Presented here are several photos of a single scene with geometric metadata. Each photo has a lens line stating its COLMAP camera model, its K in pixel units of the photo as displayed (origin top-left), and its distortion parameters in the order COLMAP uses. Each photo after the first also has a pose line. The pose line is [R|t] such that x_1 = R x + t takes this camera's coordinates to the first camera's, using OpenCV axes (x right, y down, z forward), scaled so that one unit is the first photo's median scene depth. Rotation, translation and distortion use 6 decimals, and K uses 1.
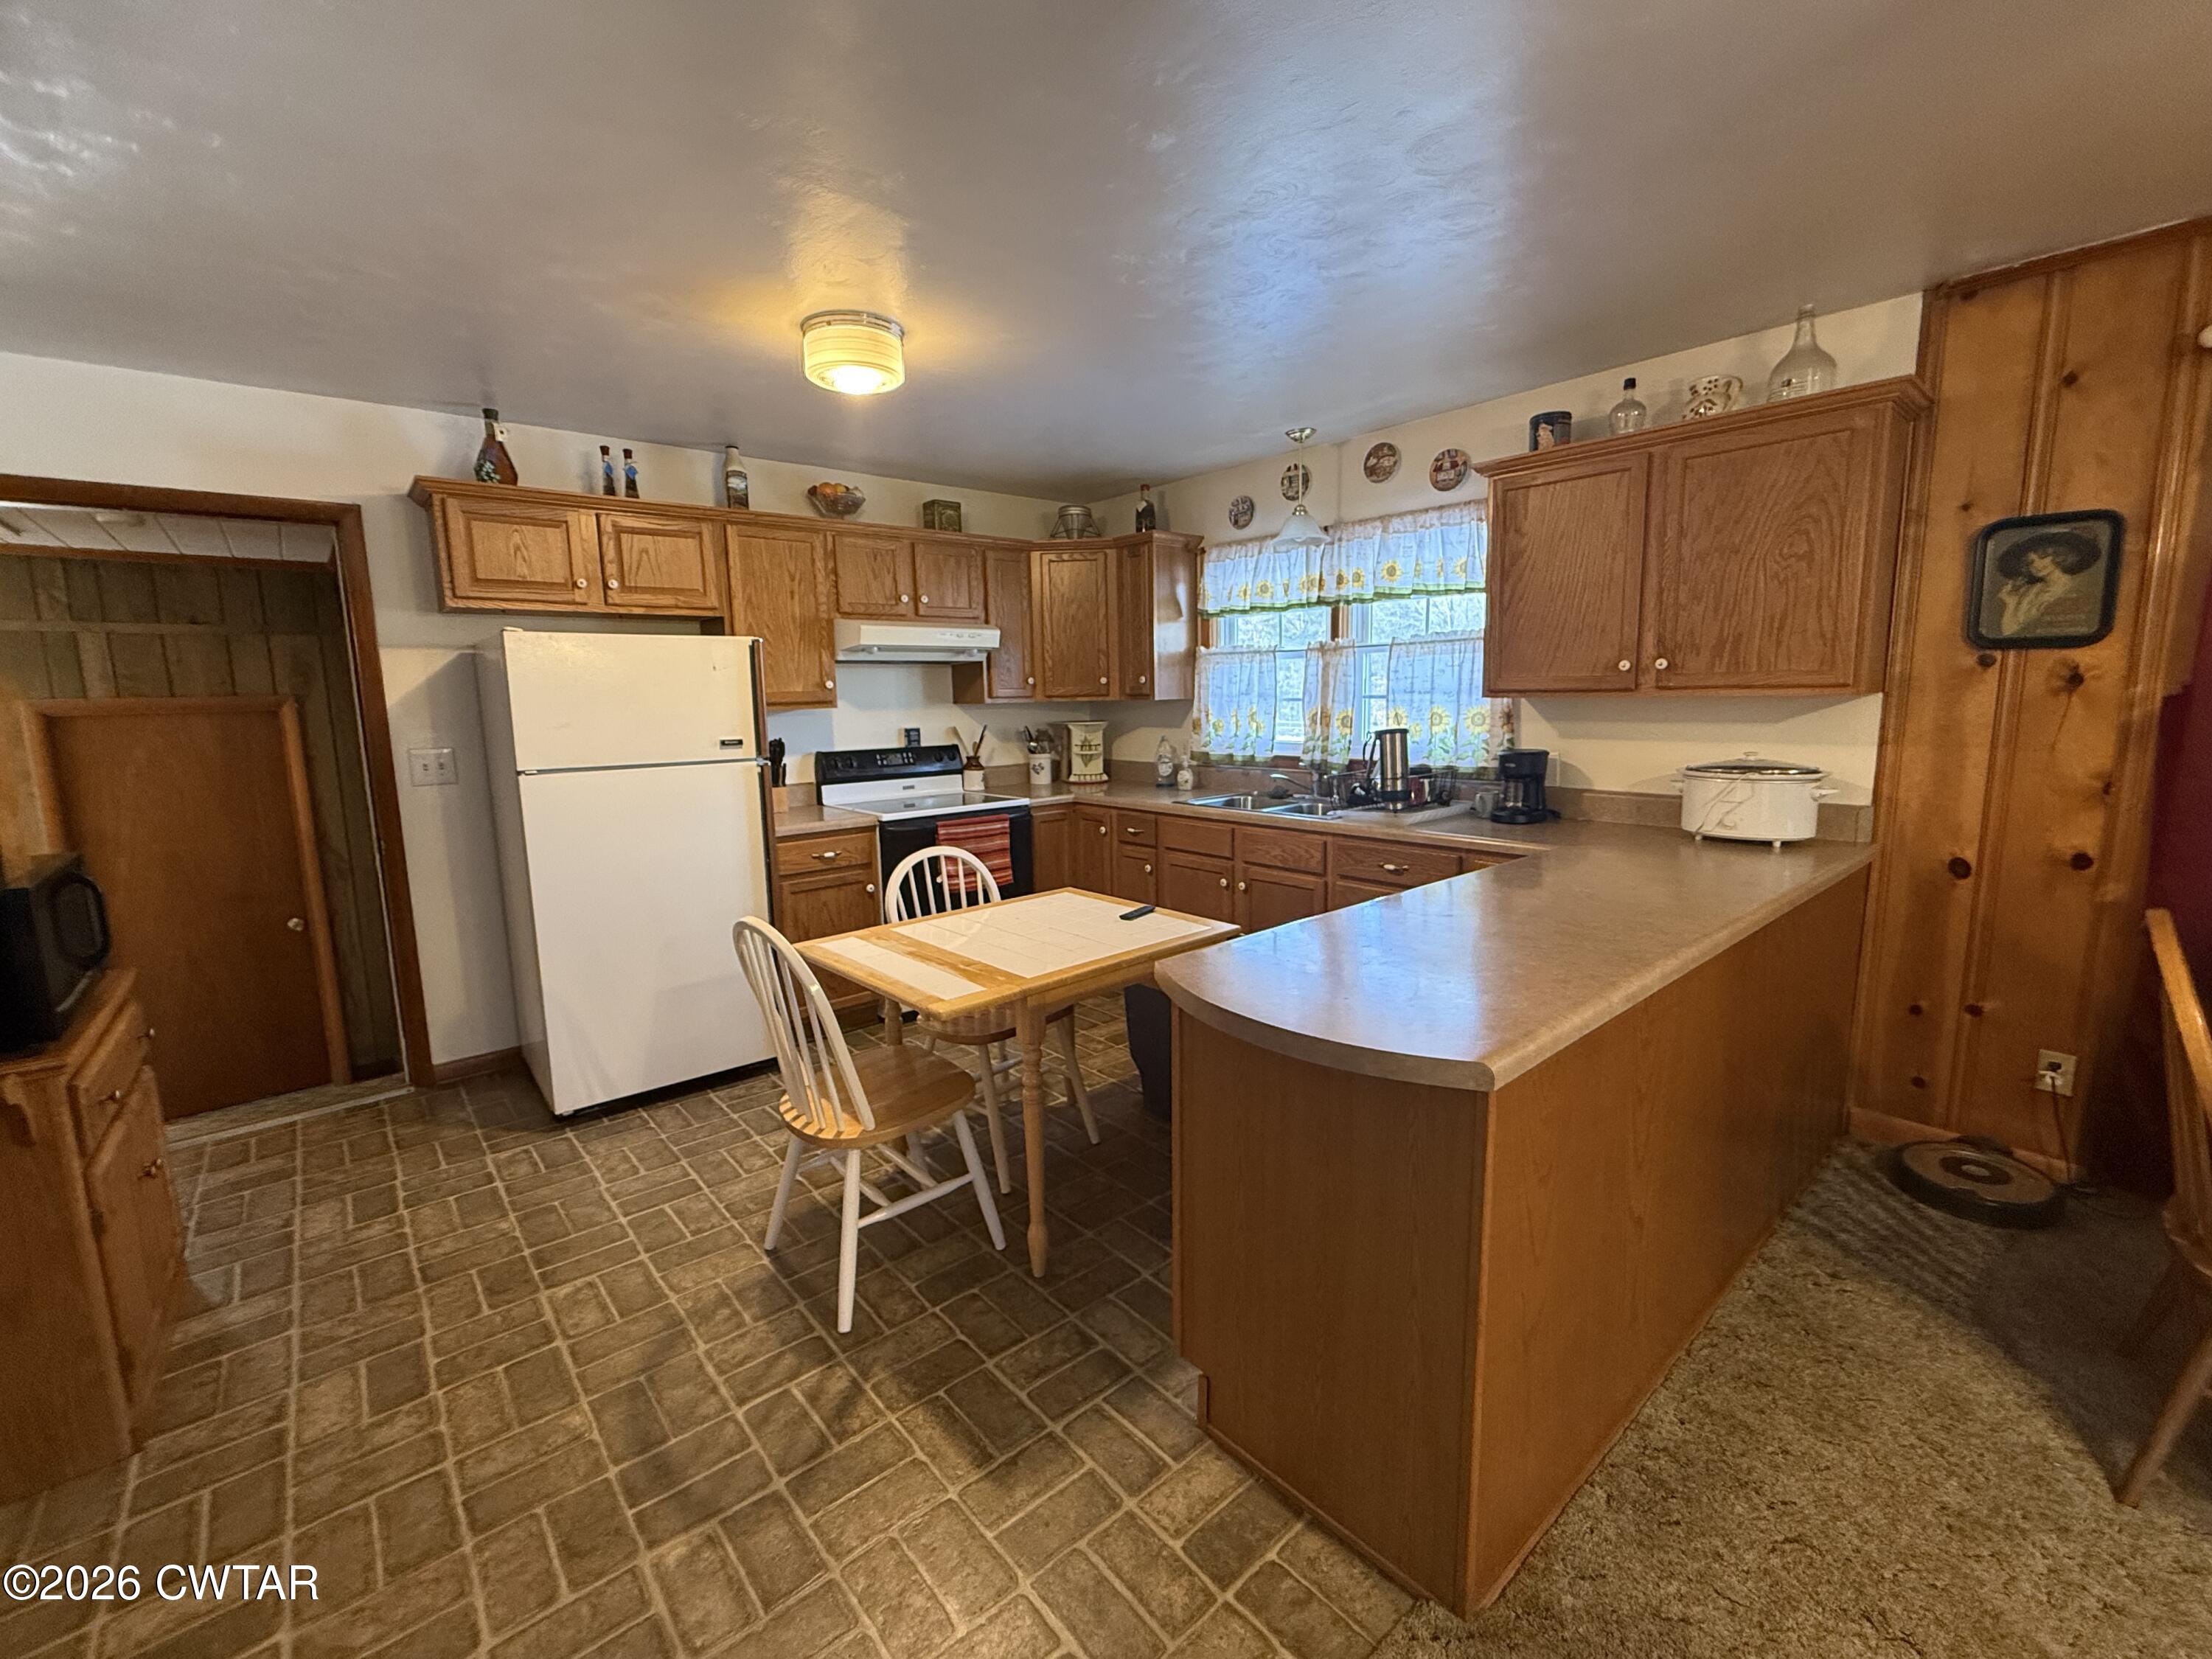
lens RADIAL K [[937.5, 0, 1100.9], [0, 937.5, 830.3], [0, 0, 1]] dist [0.000380, -0.000467]
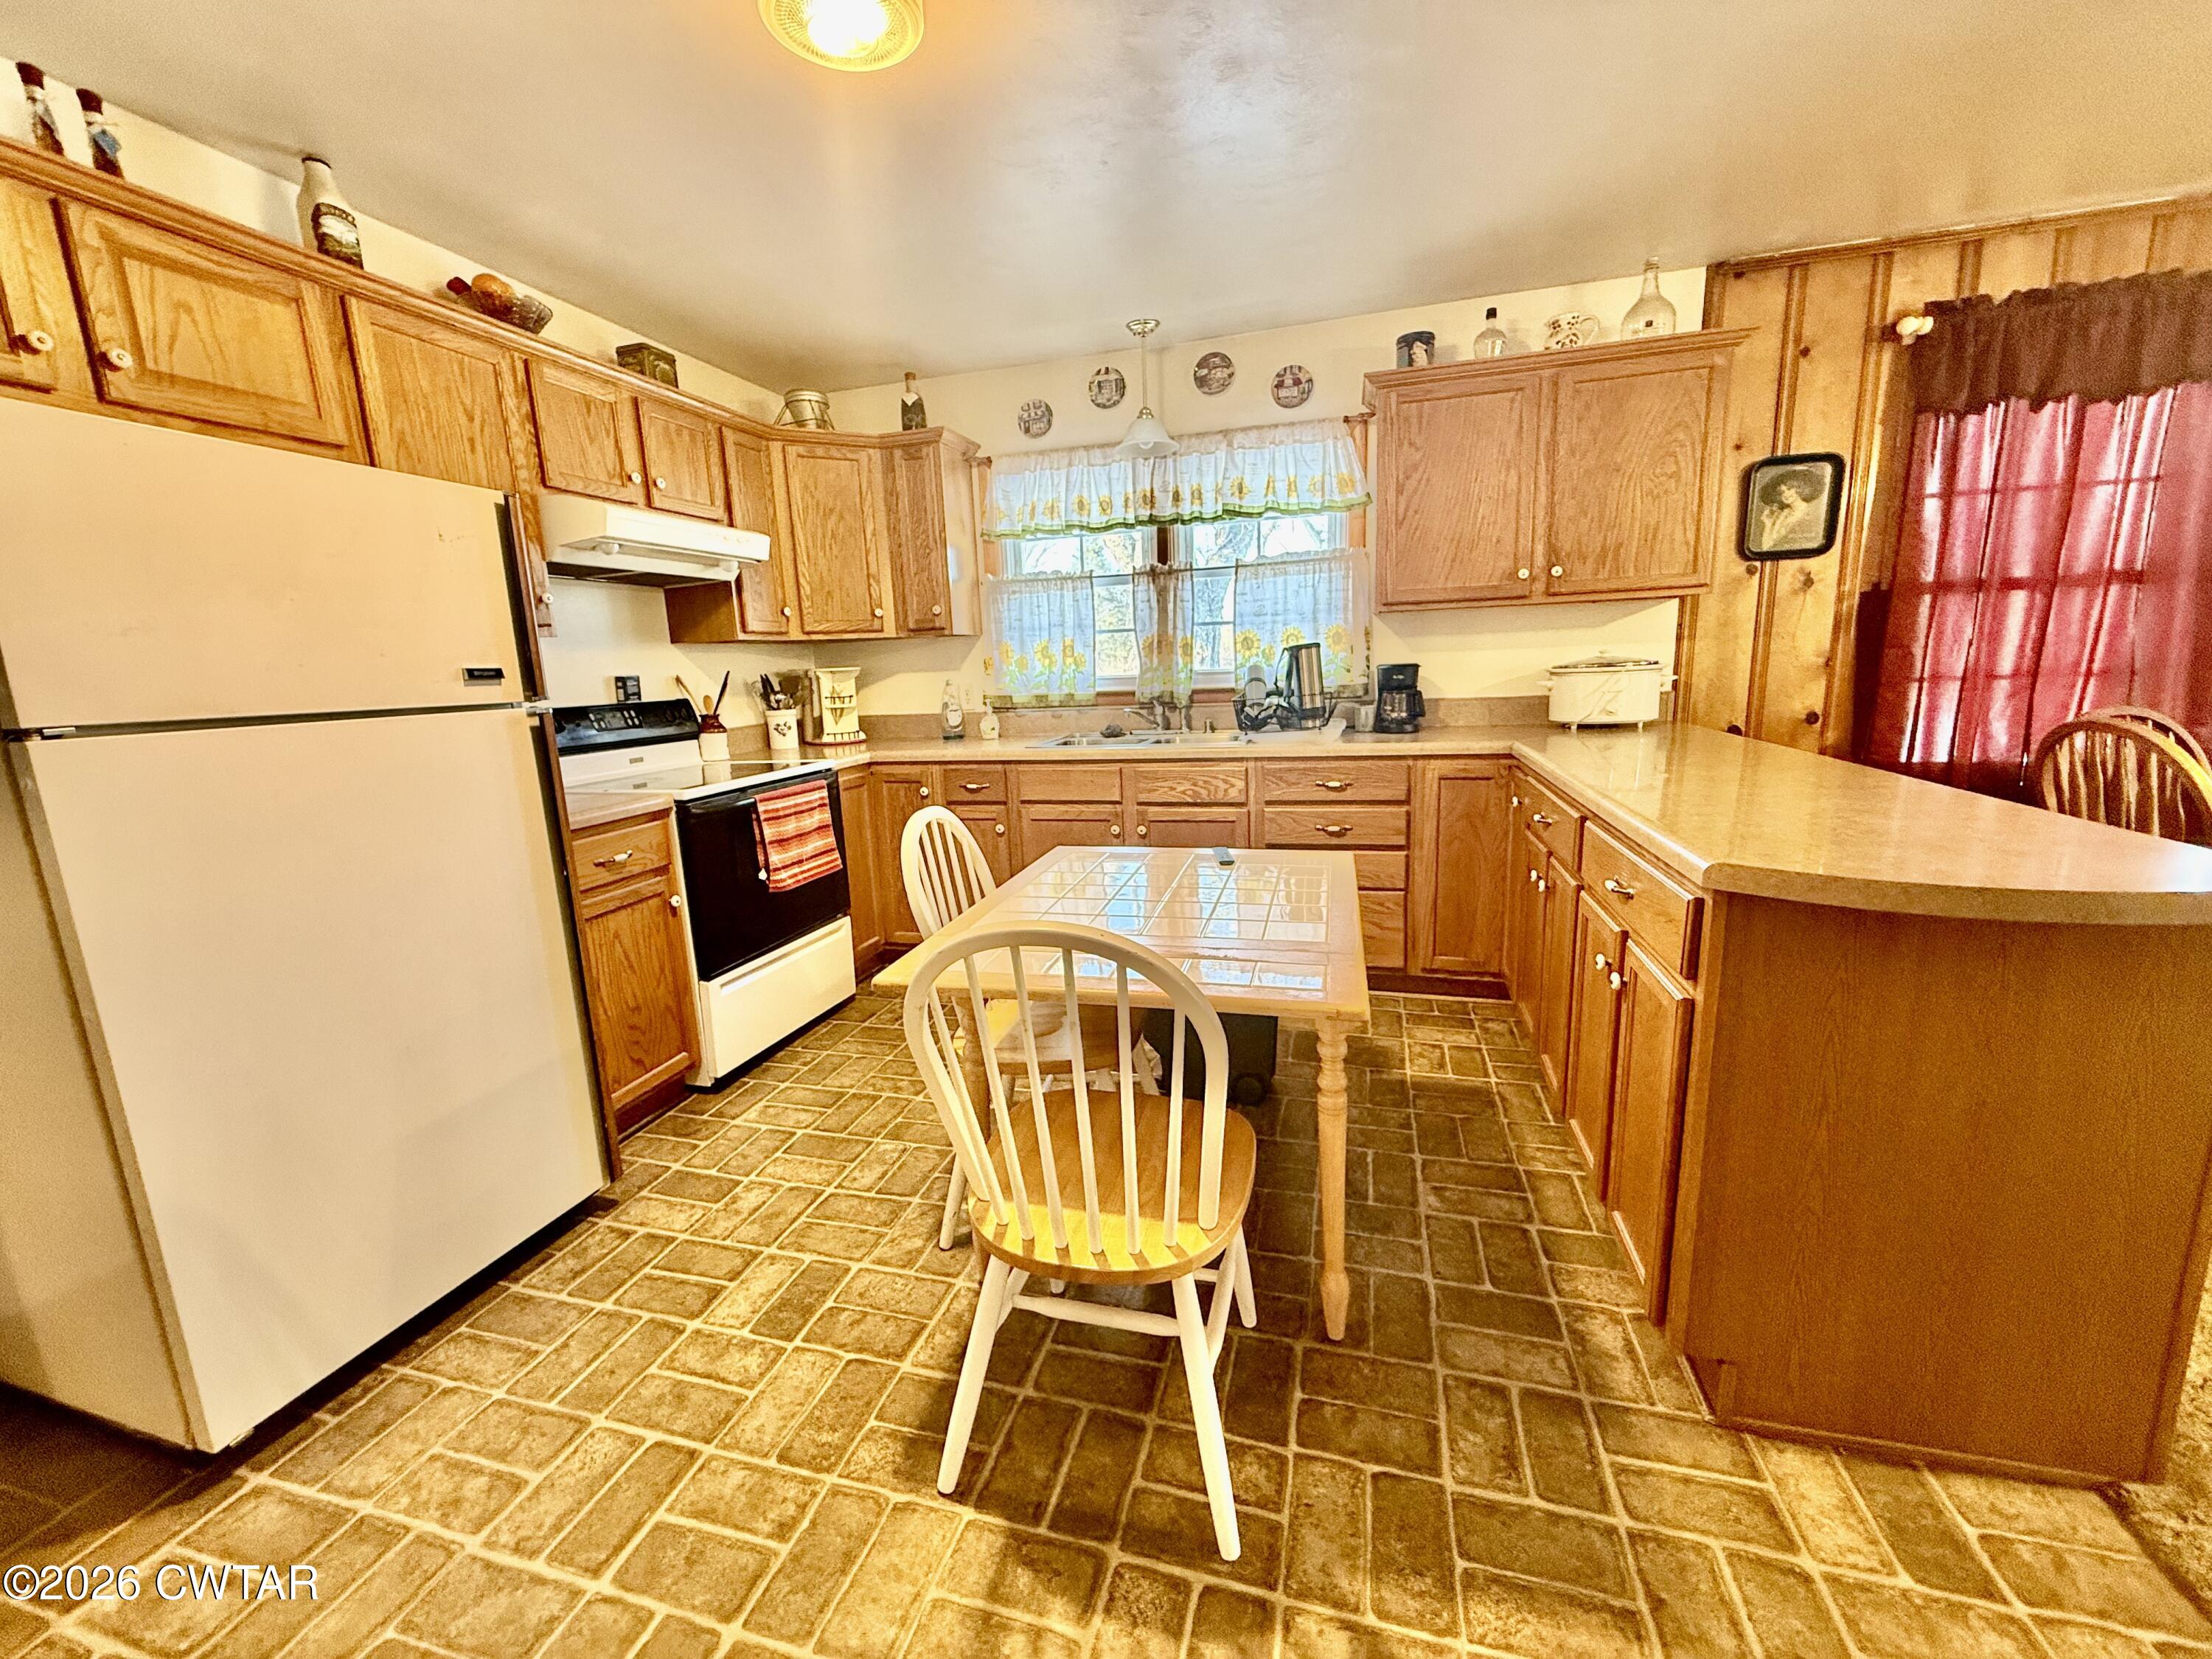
lens RADIAL K [[888.2, 0, 1106.0], [0, 888.2, 829.5], [0, 0, 1]] dist [-0.000009, -0.000339]
pose [[0.833384, -0.118288, 0.539888, -0.361199], [0.106916, 0.992881, 0.052499, 0.011336], [-0.542255, 0.013971, 0.840098, 0.327006]]
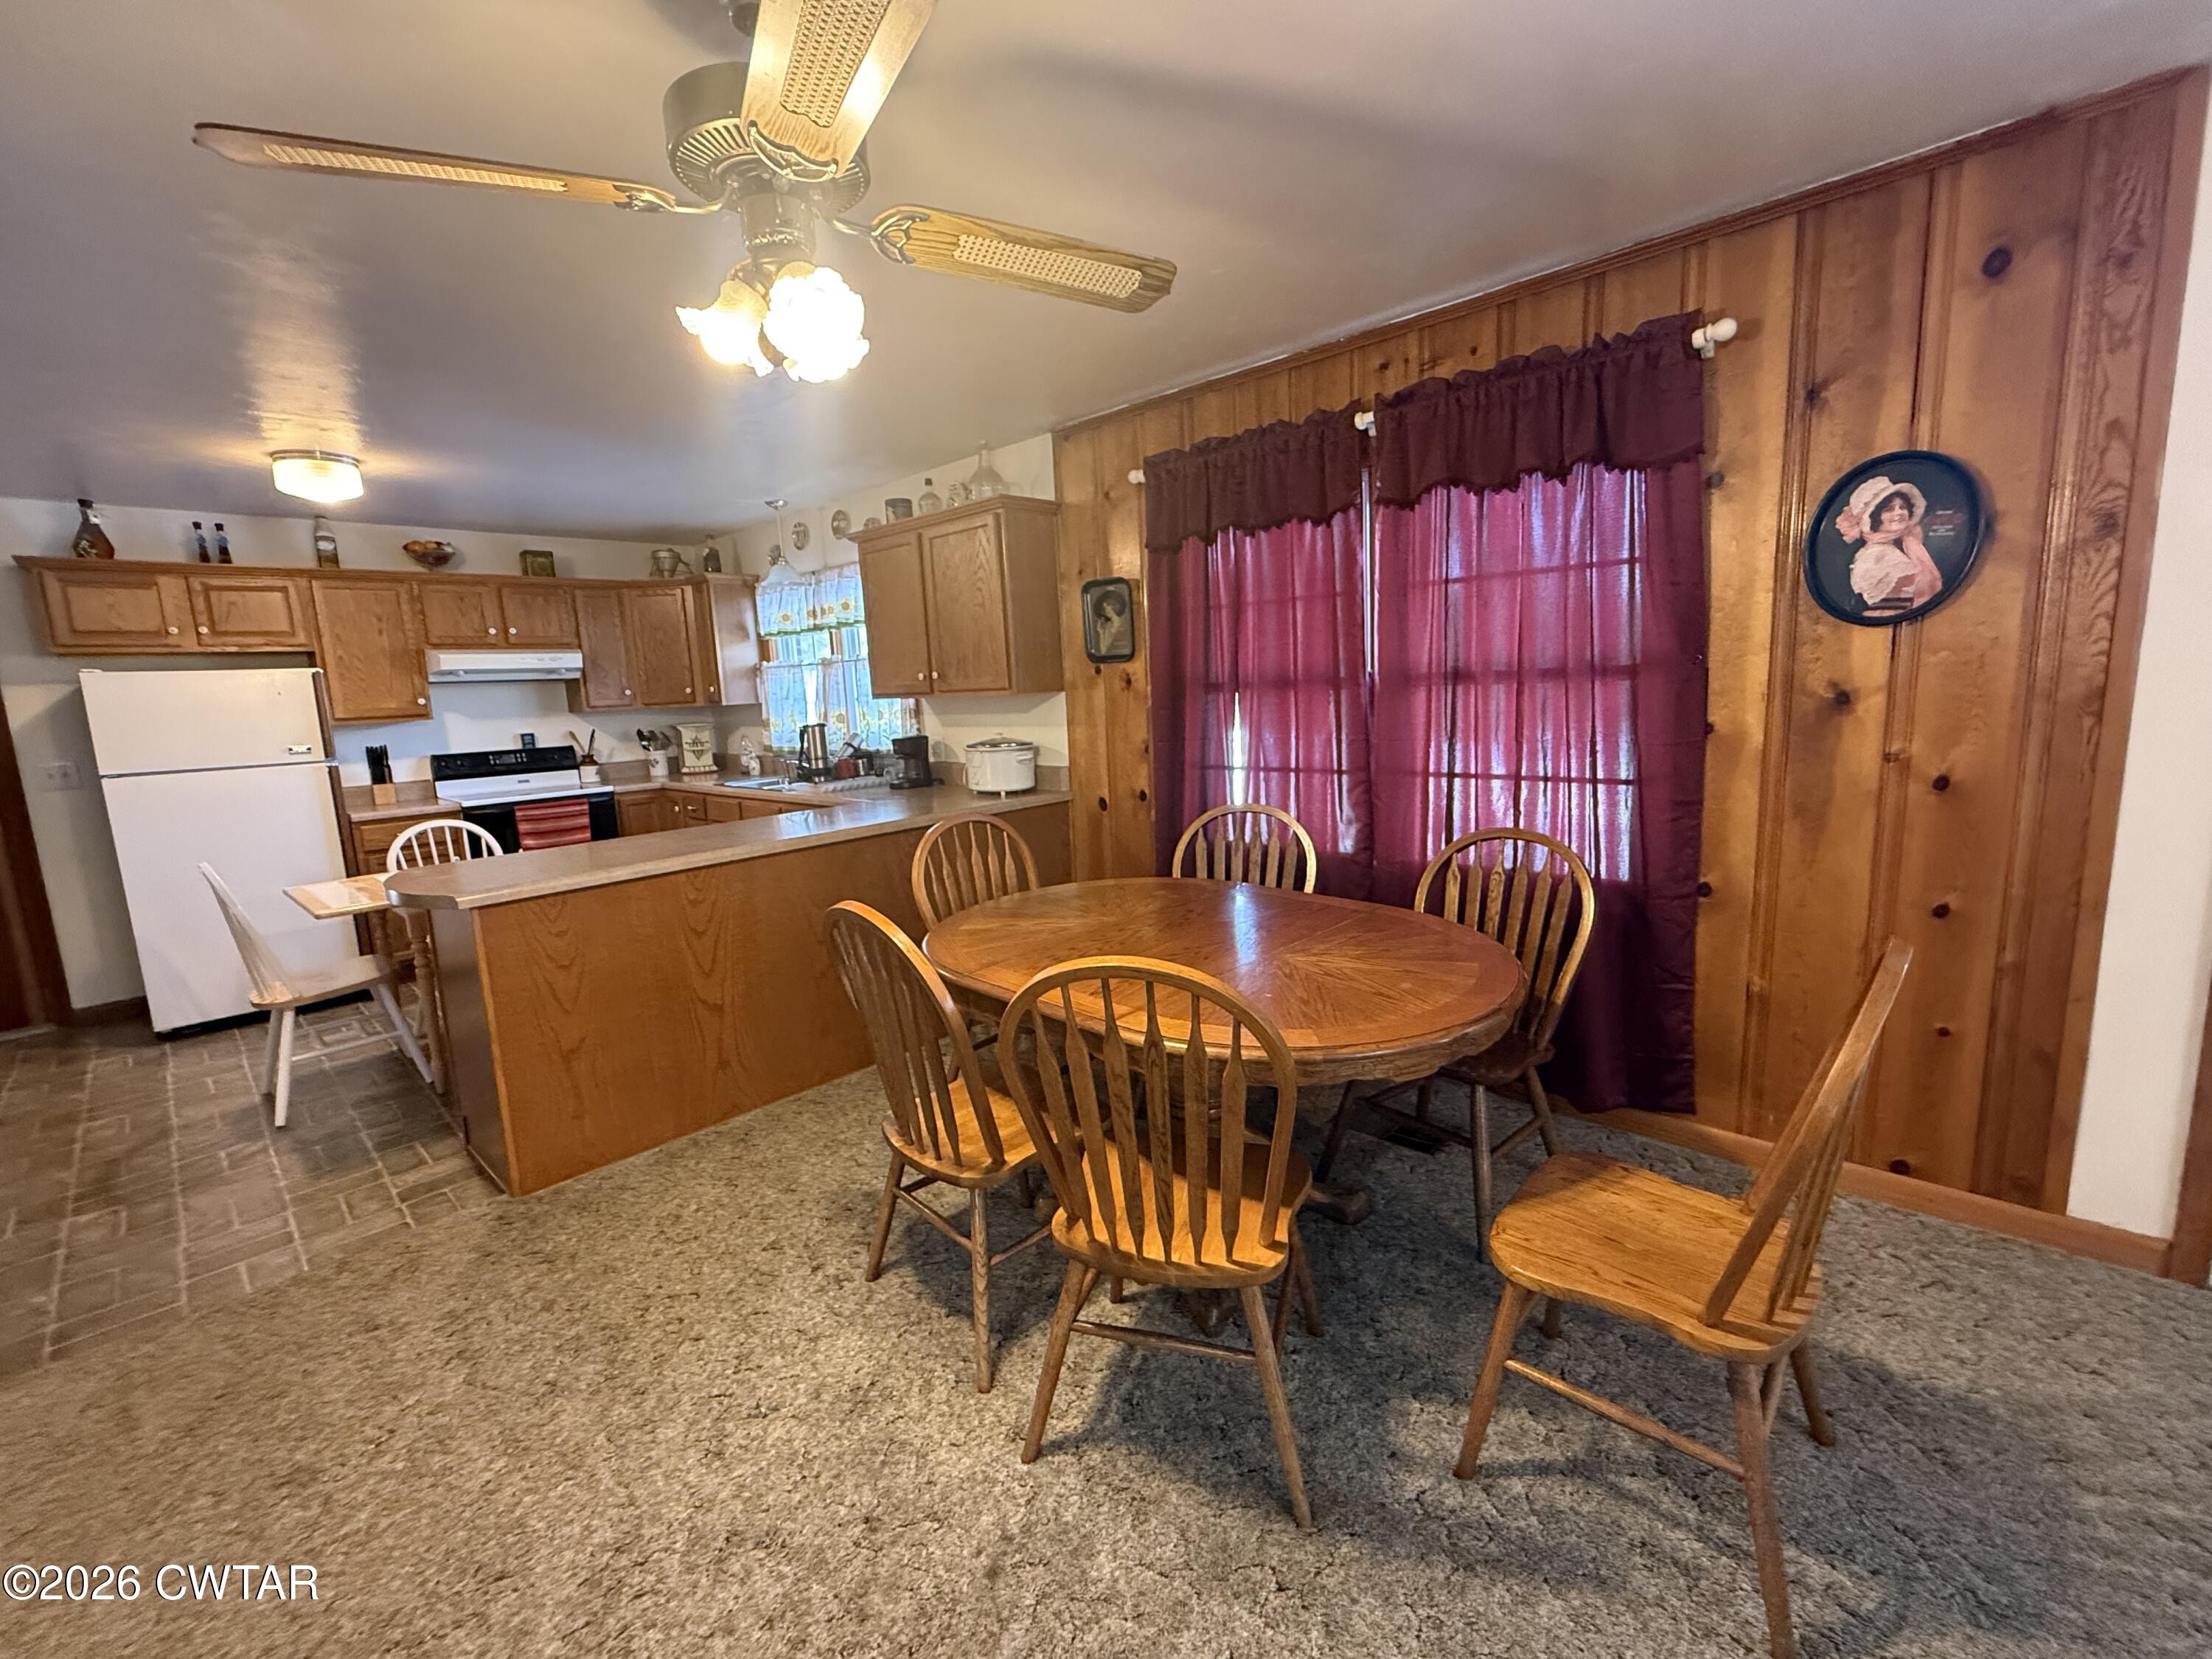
lens RADIAL K [[937.5, 0, 1100.9], [0, 937.5, 830.3], [0, 0, 1]] dist [0.000380, -0.000467]
pose [[0.994675, -0.041237, 0.094449, 0.565039], [0.040665, 0.999141, 0.007976, 0.052304], [-0.094696, -0.004093, 0.995498, -0.398461]]
